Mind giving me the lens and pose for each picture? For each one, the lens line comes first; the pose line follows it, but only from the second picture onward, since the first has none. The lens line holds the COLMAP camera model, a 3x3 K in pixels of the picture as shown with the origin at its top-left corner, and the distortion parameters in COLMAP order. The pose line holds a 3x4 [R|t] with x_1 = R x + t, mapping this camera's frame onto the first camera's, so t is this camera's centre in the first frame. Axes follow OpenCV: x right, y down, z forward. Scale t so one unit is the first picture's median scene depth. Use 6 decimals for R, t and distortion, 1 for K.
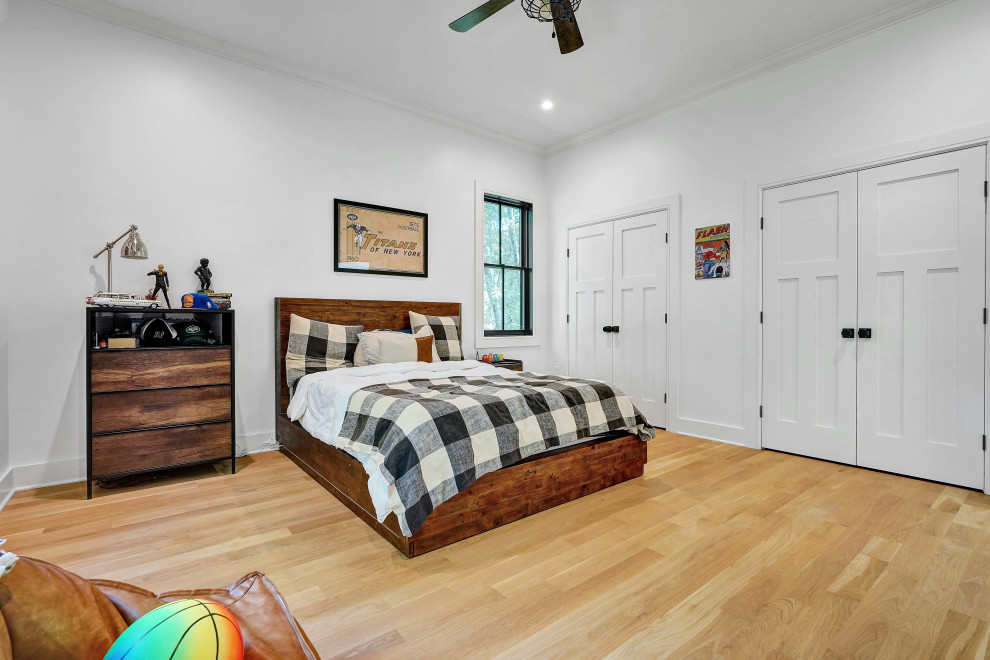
lens RADIAL K [[456.6, 0, 495.0], [0, 456.6, 330.0], [0, 0, 1]] dist [-0.003317, -0.000178]
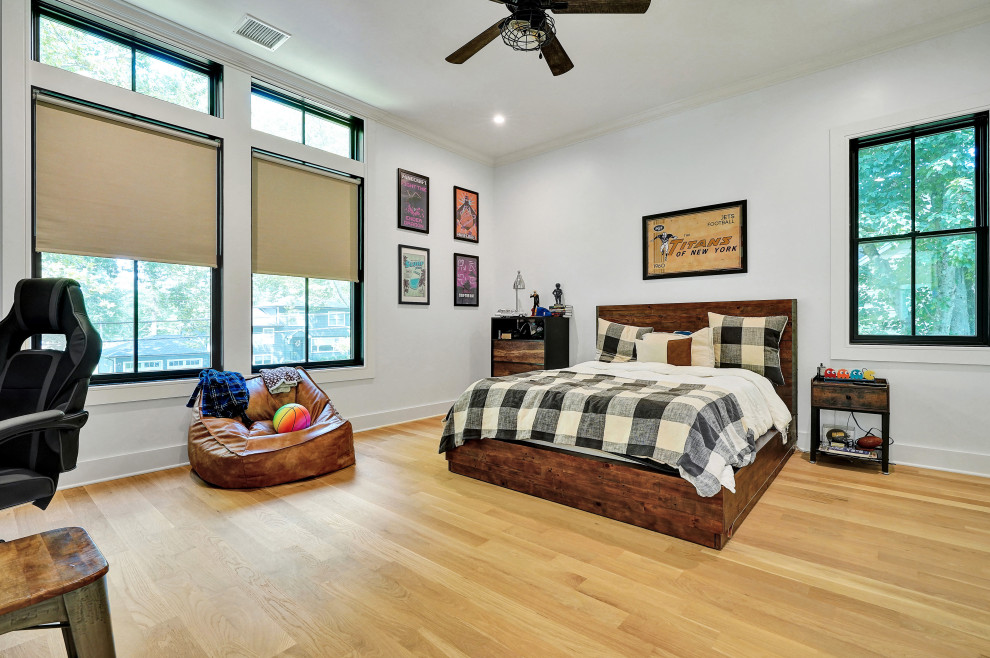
lens RADIAL K [[456.6, 0, 495.0], [0, 456.6, 329.0], [0, 0, 1]] dist [-0.003317, -0.000178]
pose [[0.189925, 0.005427, -0.981784, 0.767830], [-0.014532, 0.999891, 0.002716, -0.003495], [0.981691, 0.013751, 0.189983, 0.457194]]
